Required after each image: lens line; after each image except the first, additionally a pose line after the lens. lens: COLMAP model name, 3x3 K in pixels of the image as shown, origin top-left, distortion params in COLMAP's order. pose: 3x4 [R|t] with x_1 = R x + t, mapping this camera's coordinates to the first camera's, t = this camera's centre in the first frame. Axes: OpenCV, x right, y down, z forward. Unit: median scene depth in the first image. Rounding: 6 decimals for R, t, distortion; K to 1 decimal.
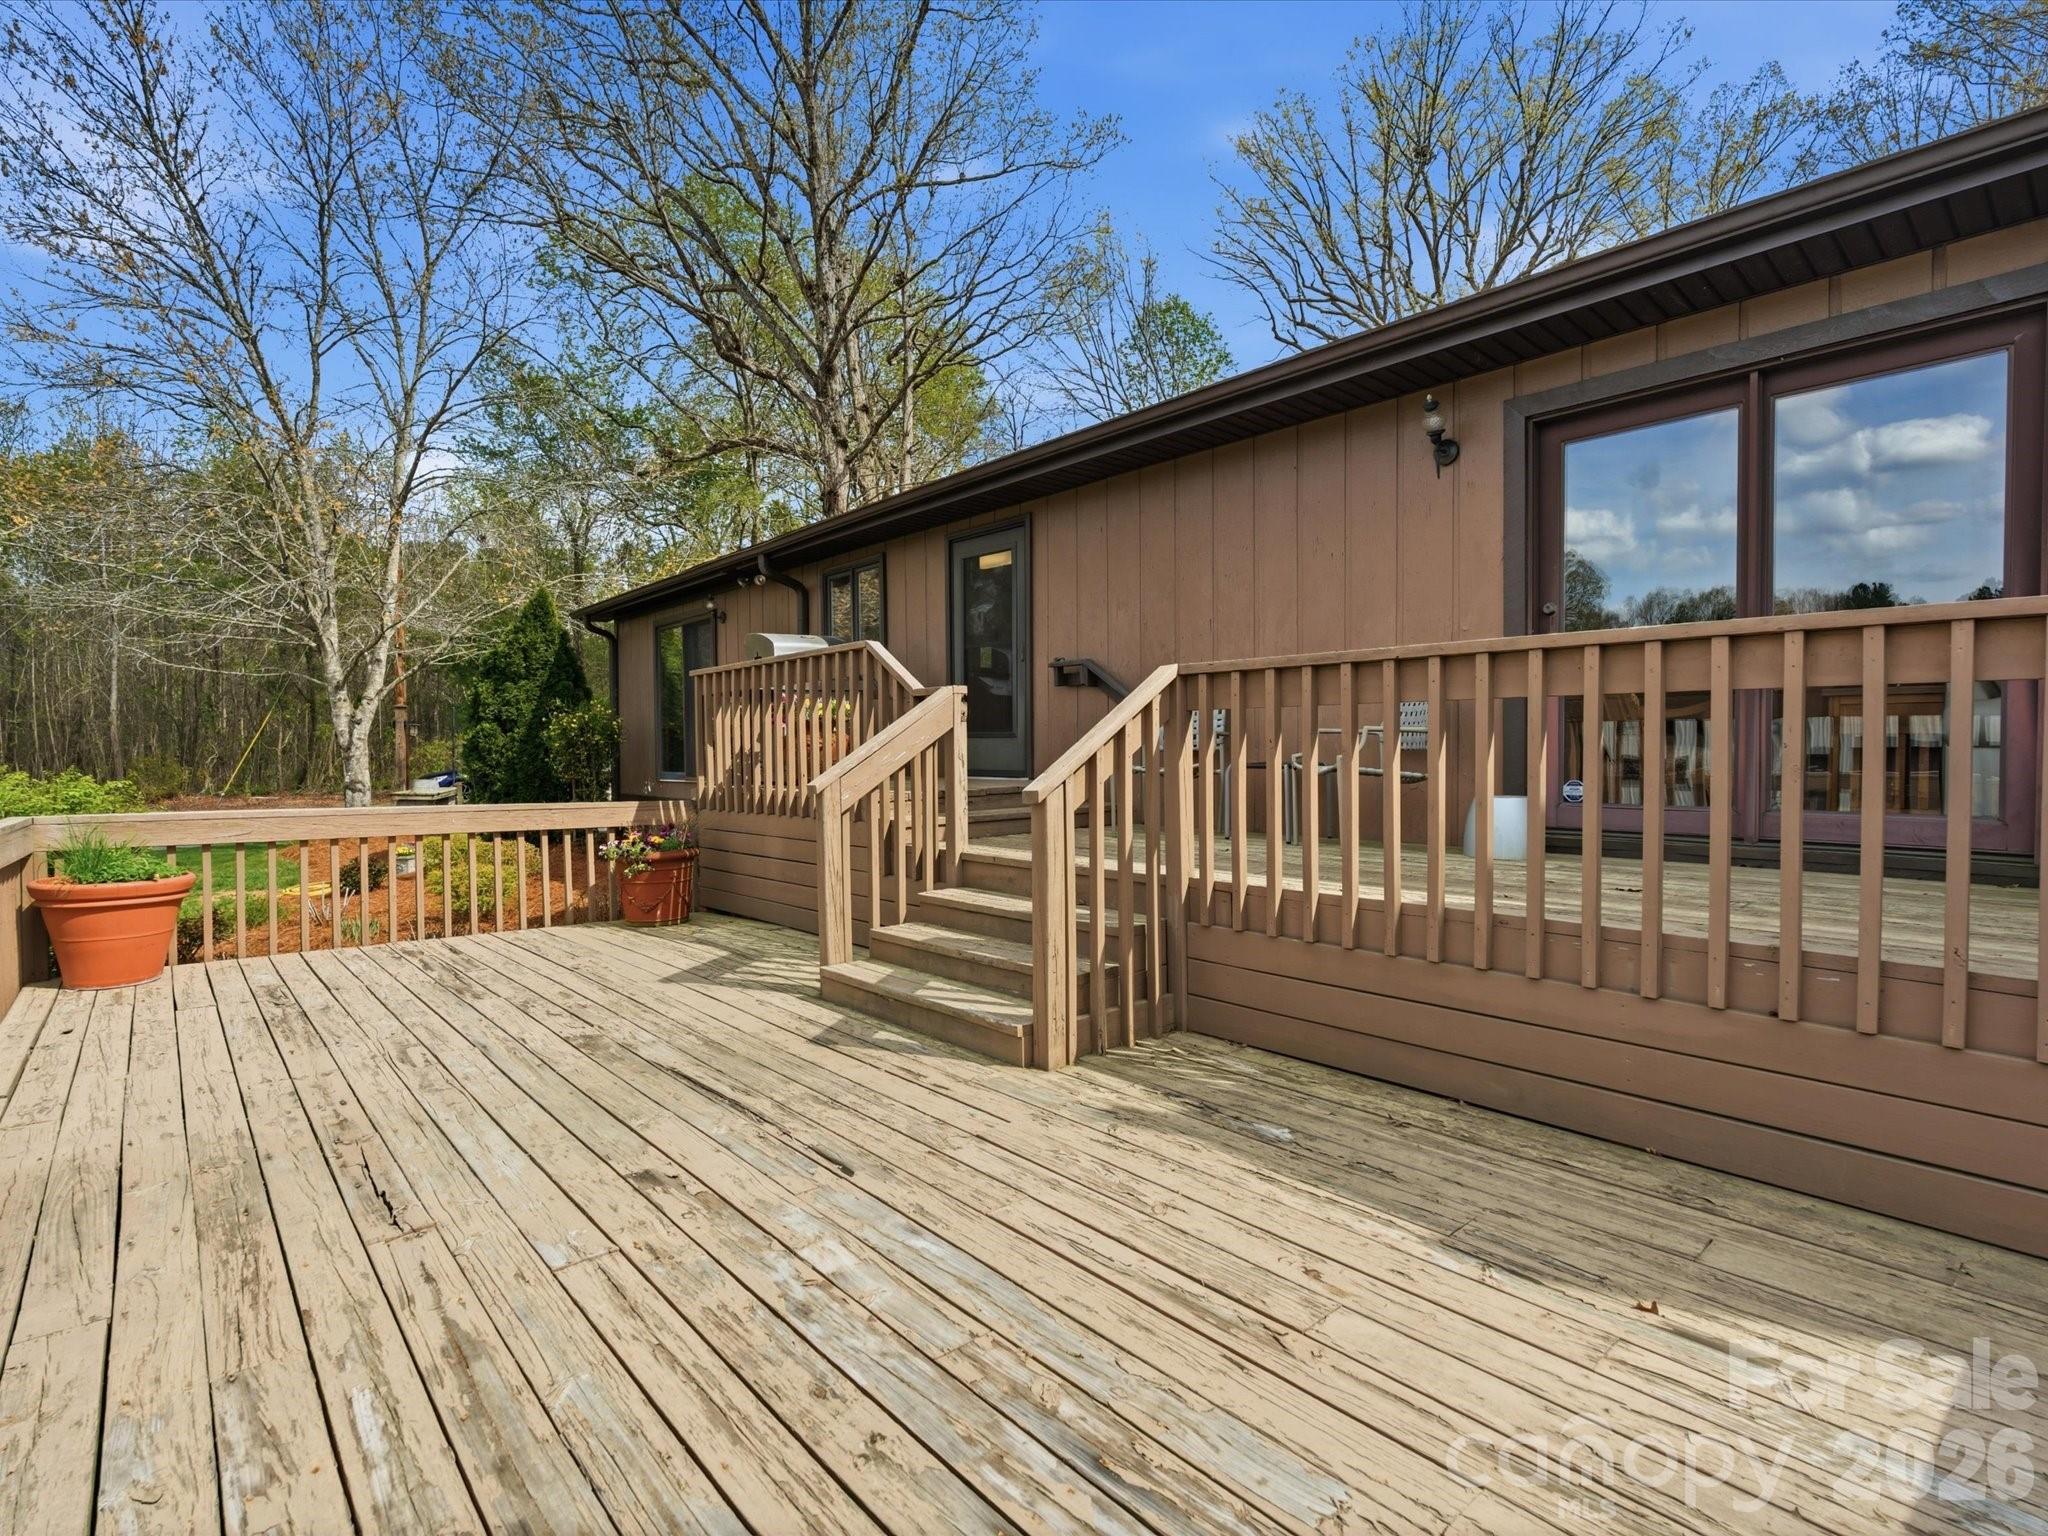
lens RADIAL K [[1003.8, 0, 1021.9], [0, 1003.8, 769.7], [0, 0, 1]] dist [-0.015507, 0.000101]
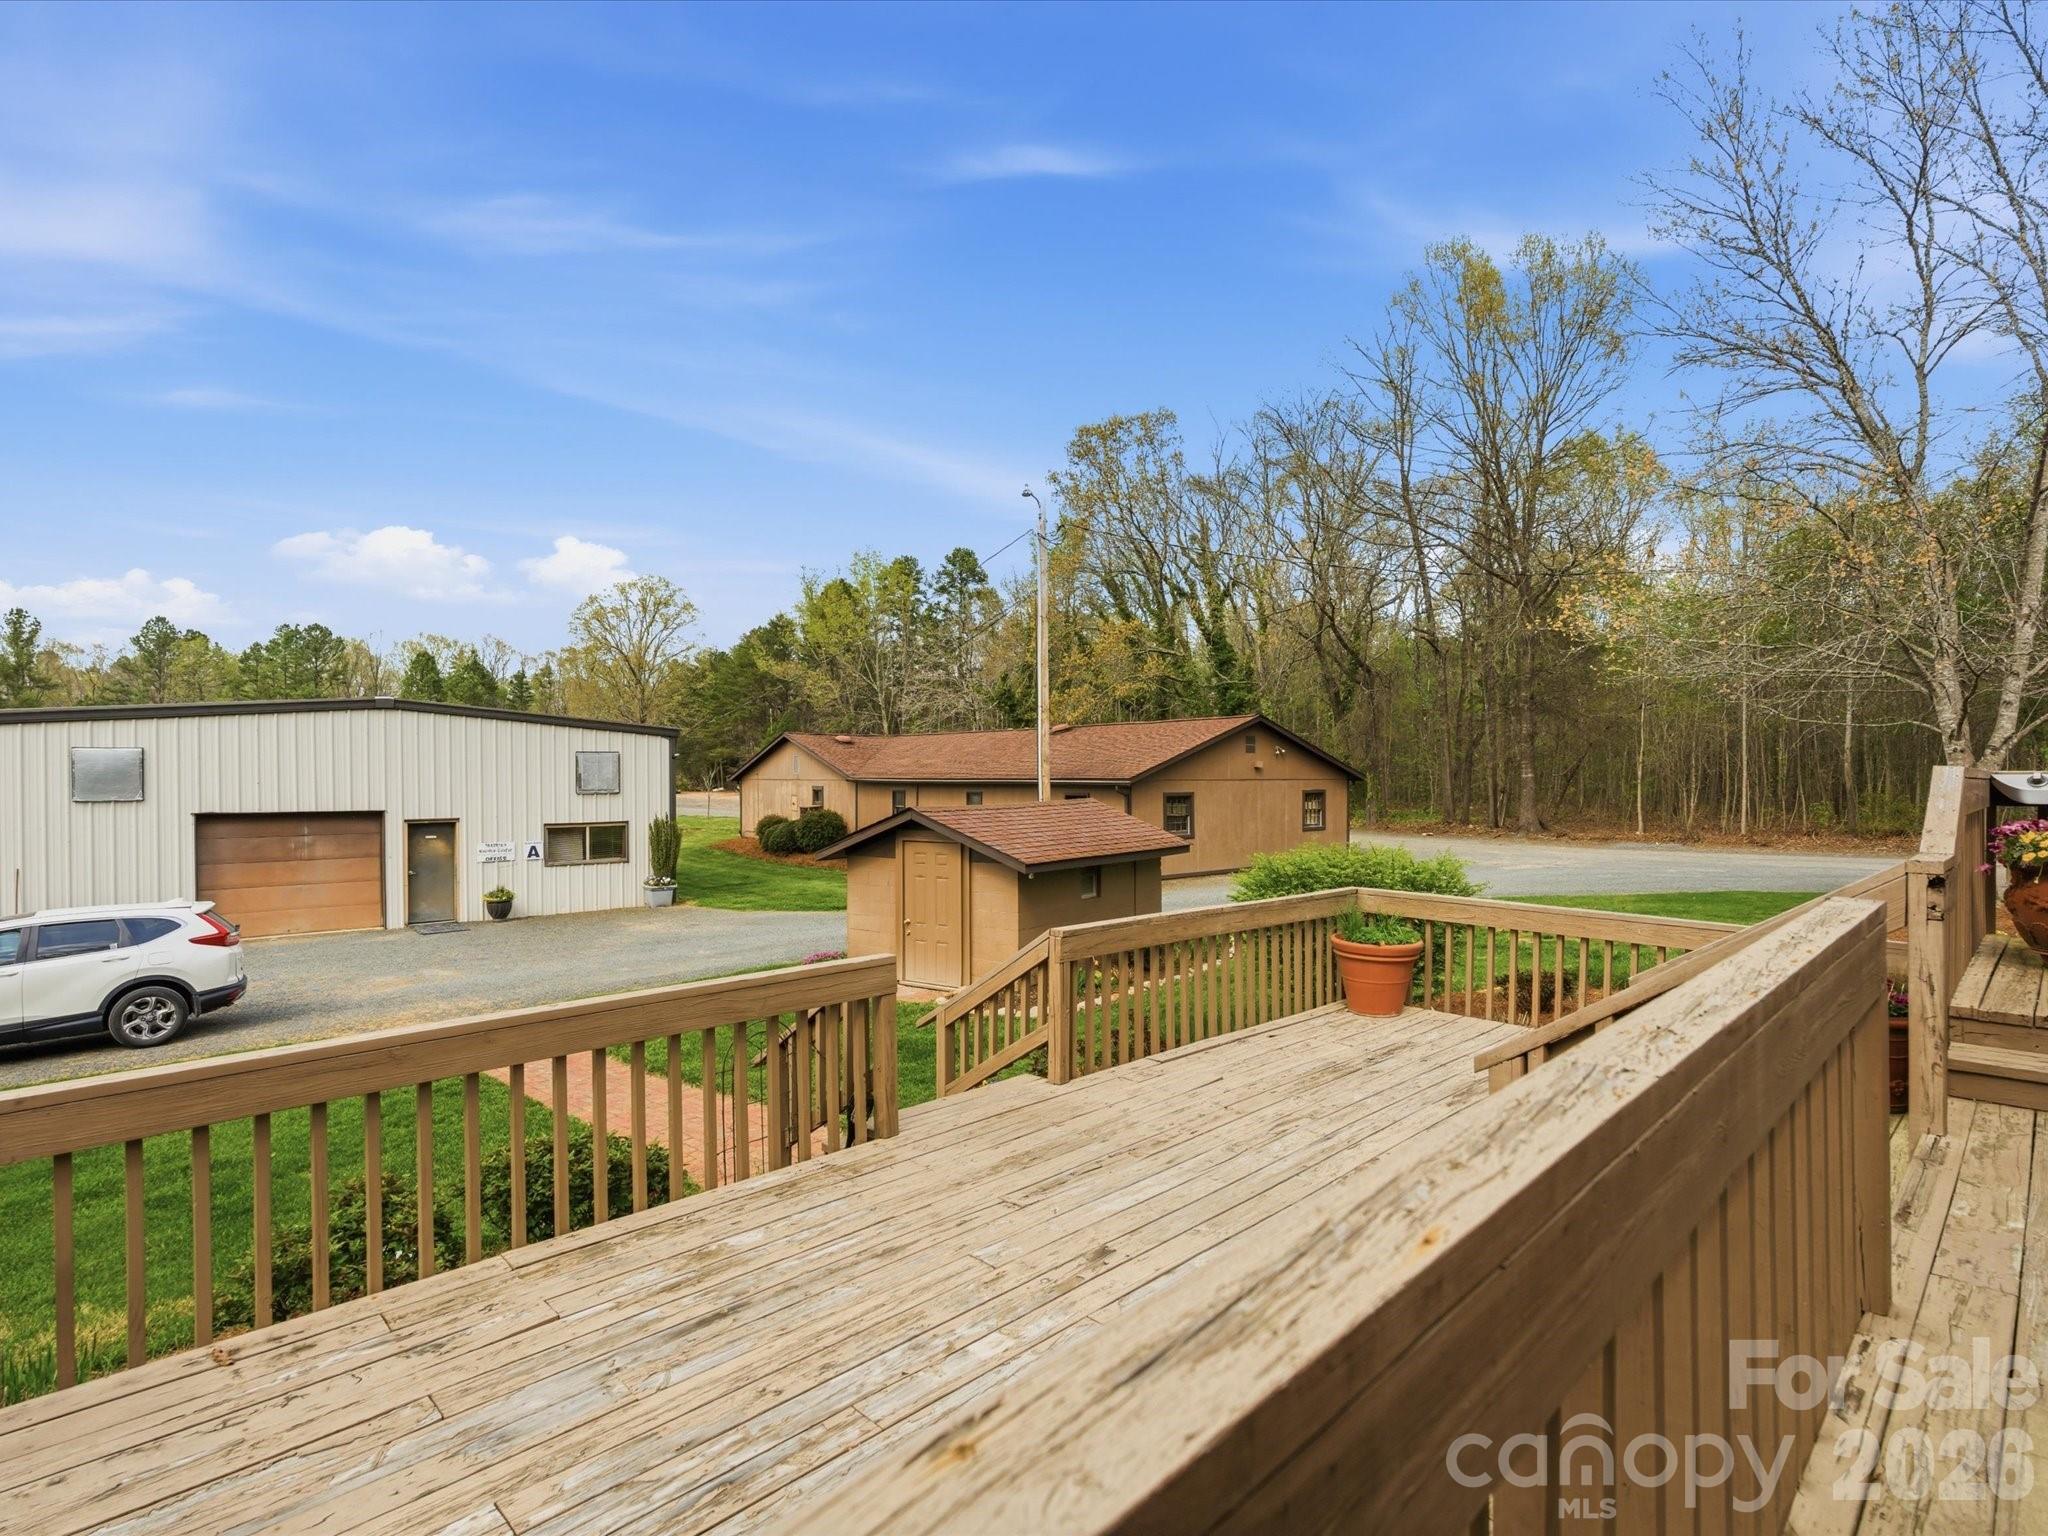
lens RADIAL K [[1003.8, 0, 1021.6], [0, 1003.8, 773.5], [0, 0, 1]] dist [-0.015507, 0.000101]
pose [[0.065468, 0.004250, -0.997846, 1.038044], [-0.020400, 0.999788, 0.002920, -0.261363], [0.997646, 0.020165, 0.065541, 0.846952]]
